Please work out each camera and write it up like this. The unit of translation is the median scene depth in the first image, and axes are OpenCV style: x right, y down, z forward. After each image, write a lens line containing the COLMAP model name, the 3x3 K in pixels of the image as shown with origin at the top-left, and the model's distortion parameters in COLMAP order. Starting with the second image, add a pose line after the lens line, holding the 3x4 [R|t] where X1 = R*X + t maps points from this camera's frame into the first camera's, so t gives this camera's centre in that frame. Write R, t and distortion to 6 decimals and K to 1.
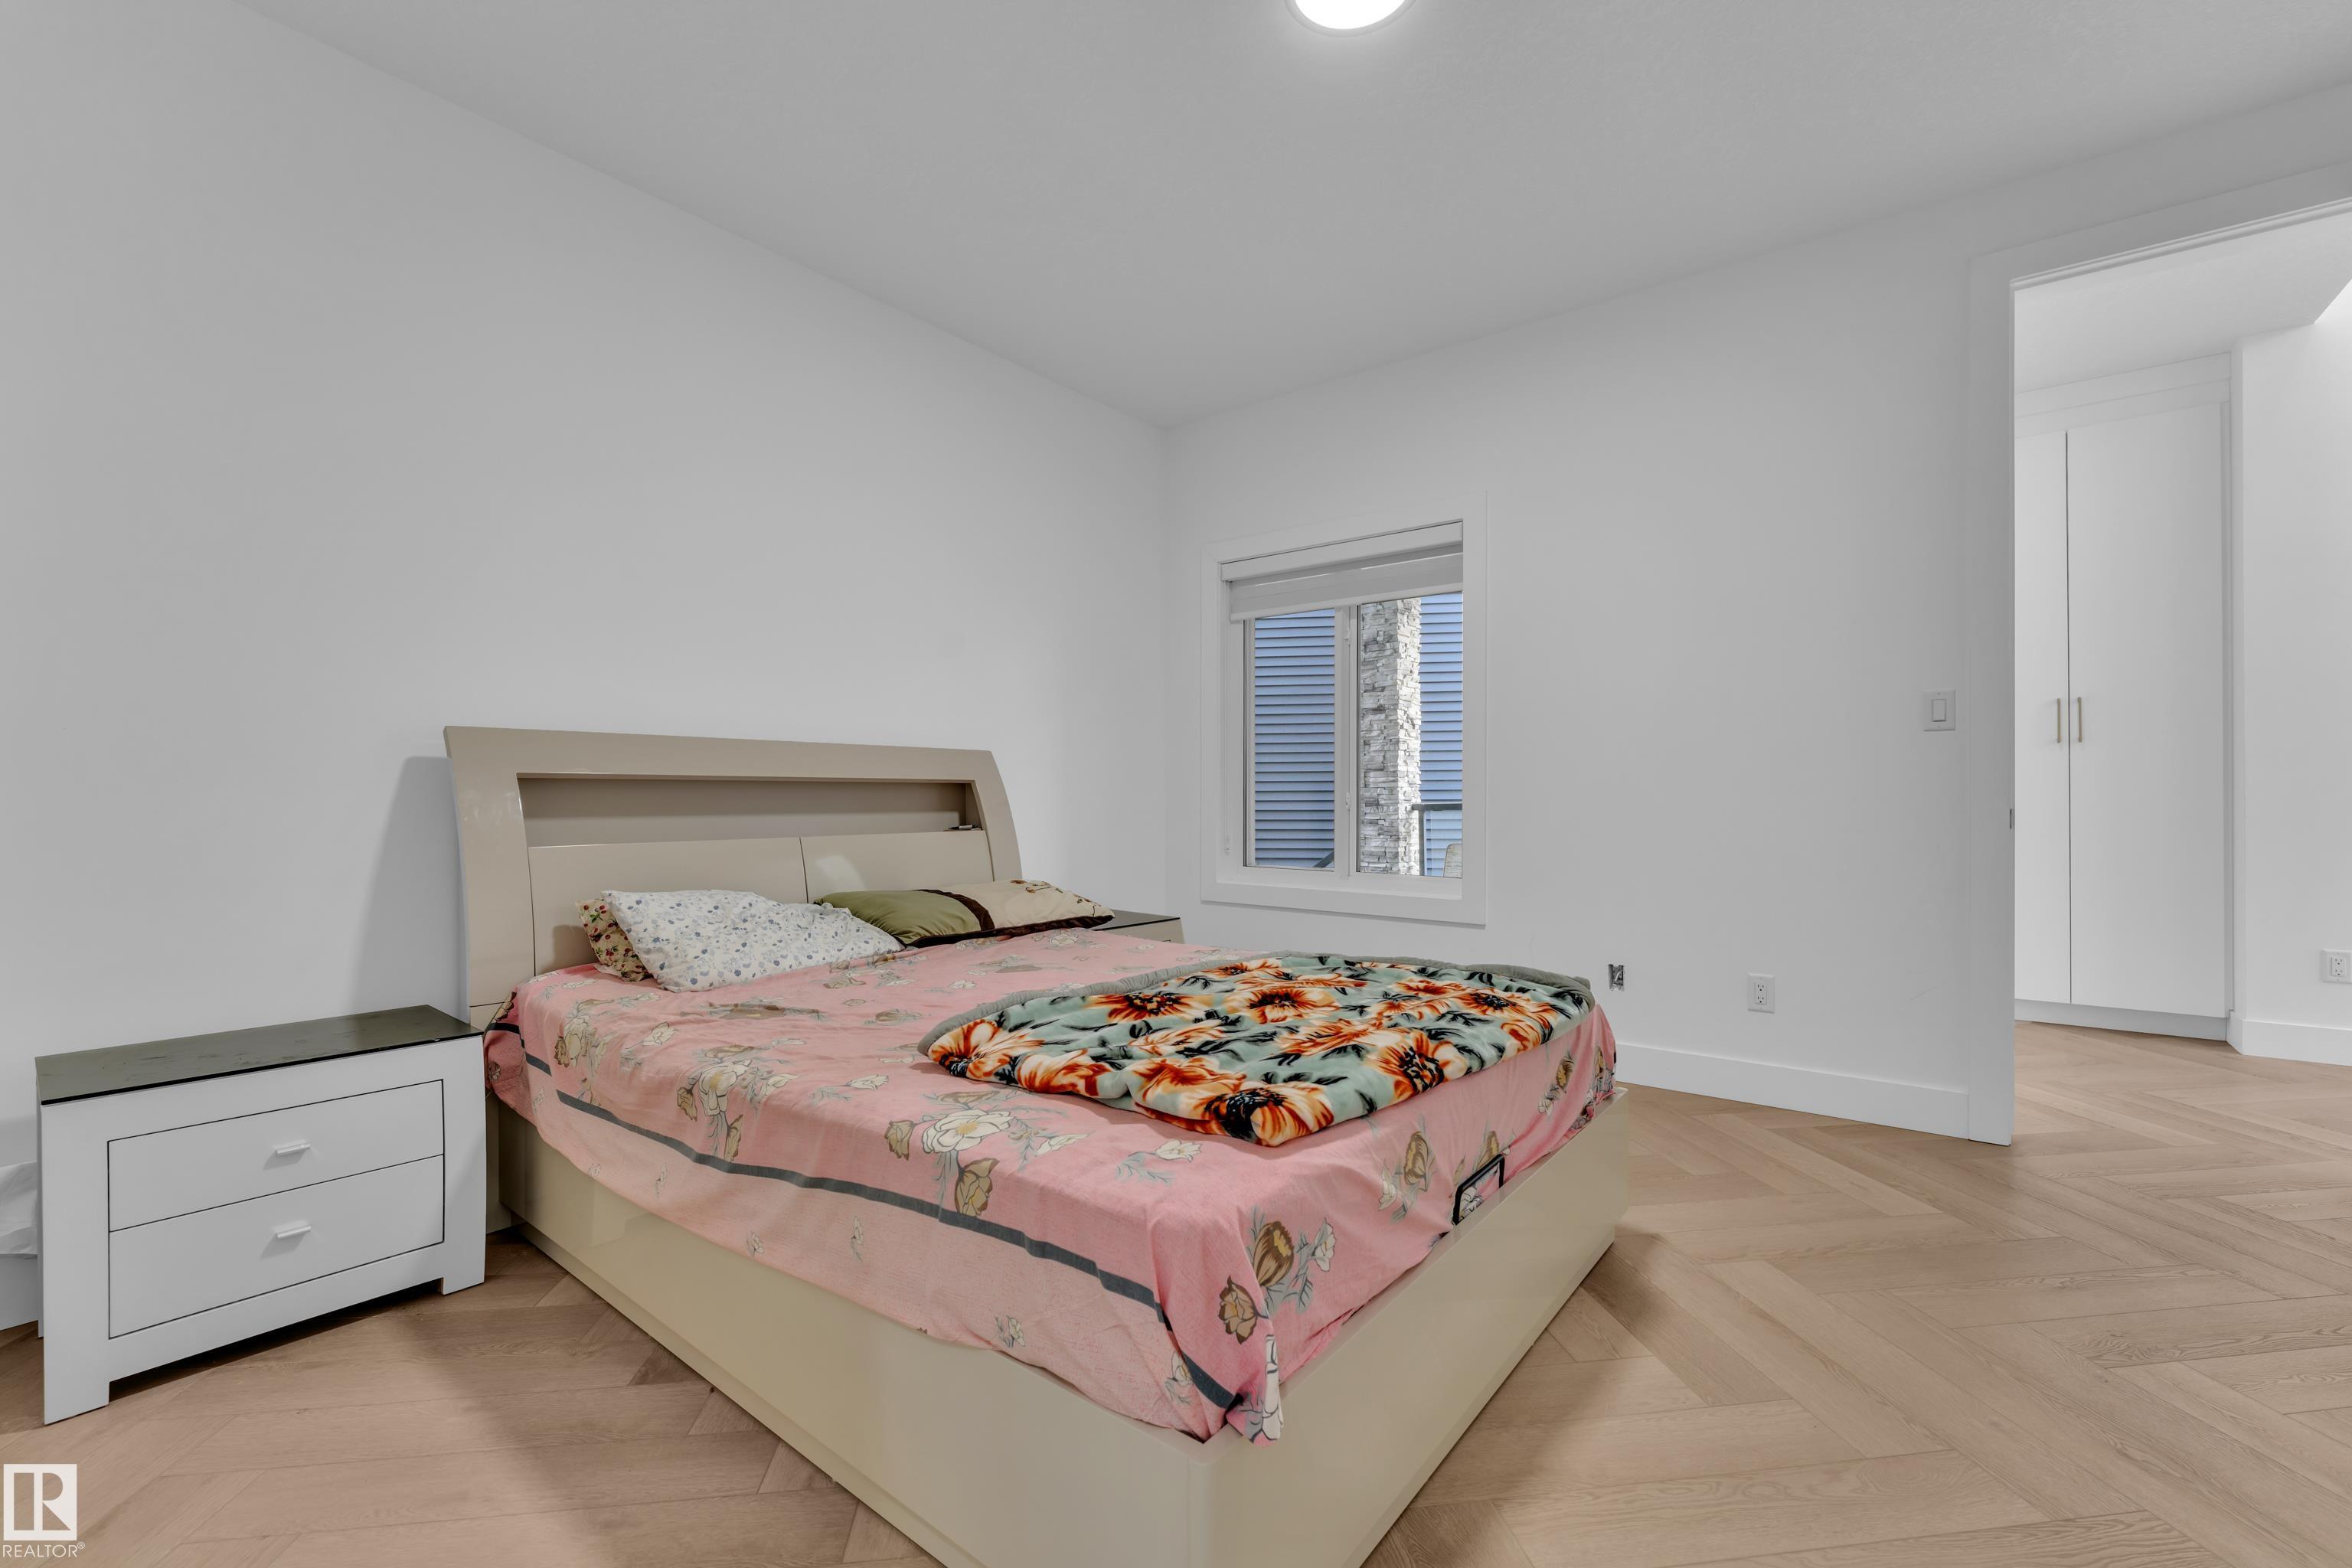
lens RADIAL K [[953.7, 0, 1185.0], [0, 953.7, 785.1], [0, 0, 1]] dist [0.002230, 0.000736]
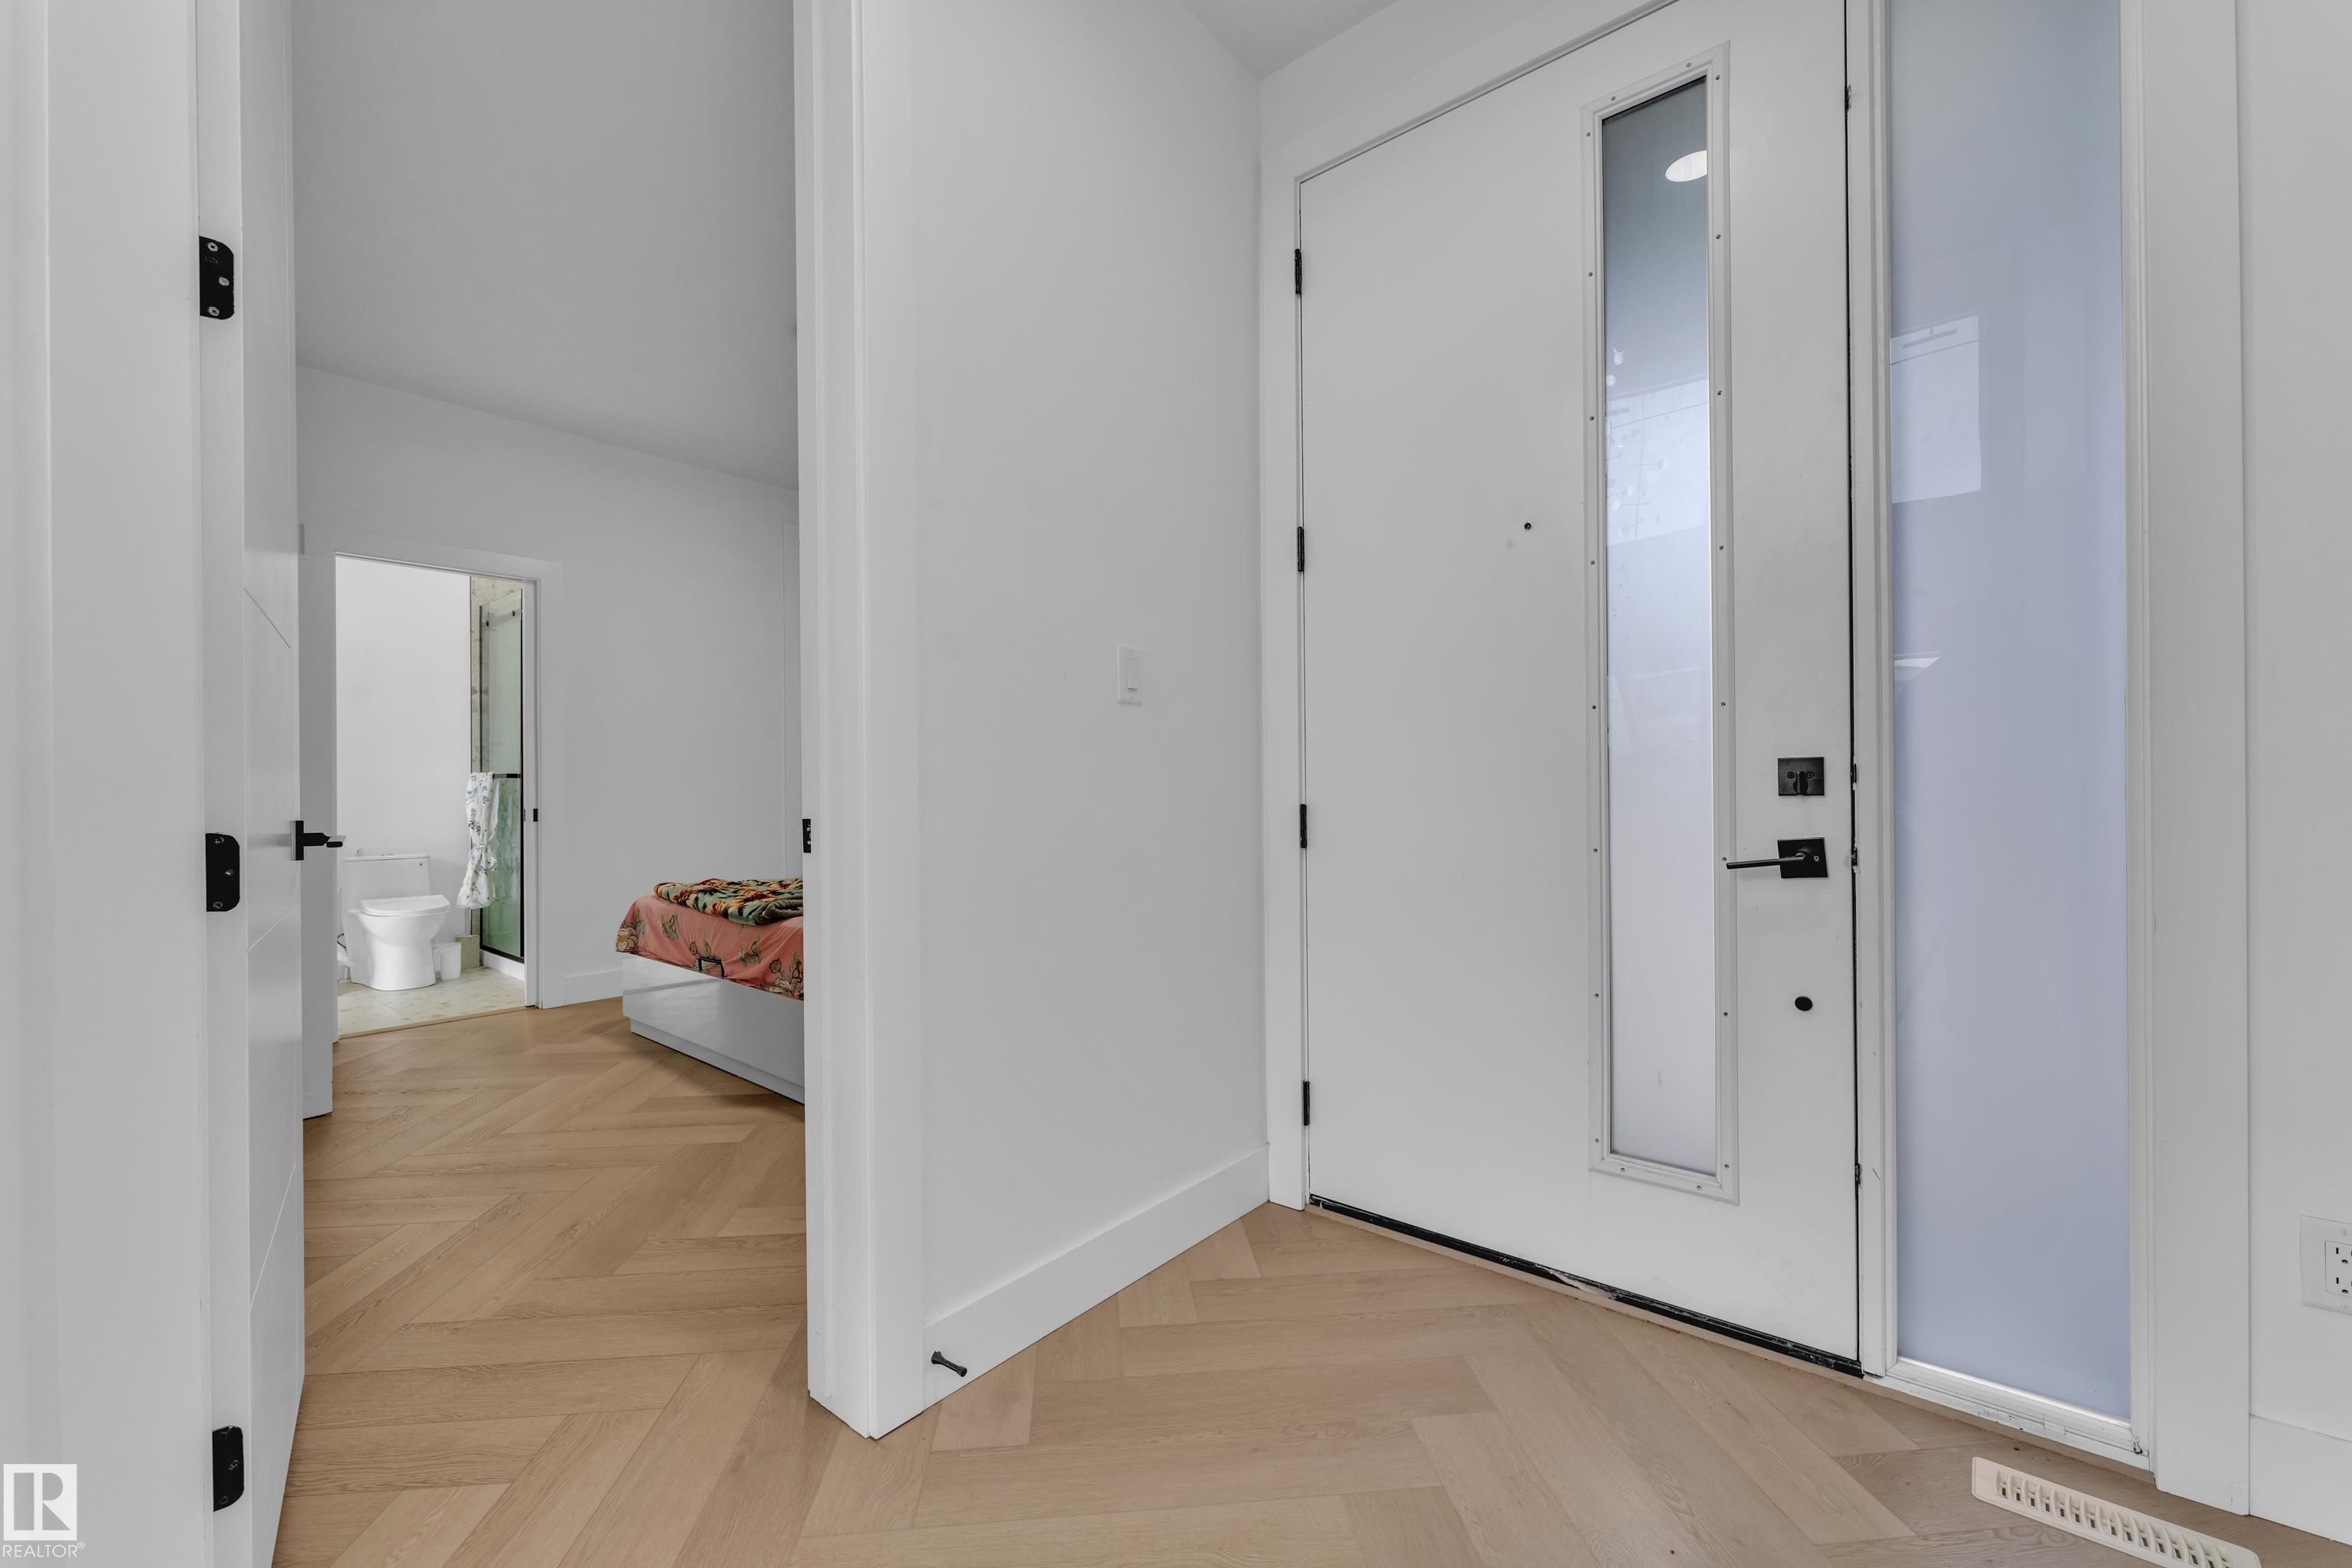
lens RADIAL K [[953.7, 0, 1182.7], [0, 953.7, 784.2], [0, 0, 1]] dist [0.002230, 0.000736]
pose [[-0.030741, 0.000214, -0.999527, 2.294670], [0.003687, 0.999993, 0.000101, 0.004417], [0.999521, -0.003683, -0.030741, 1.993028]]
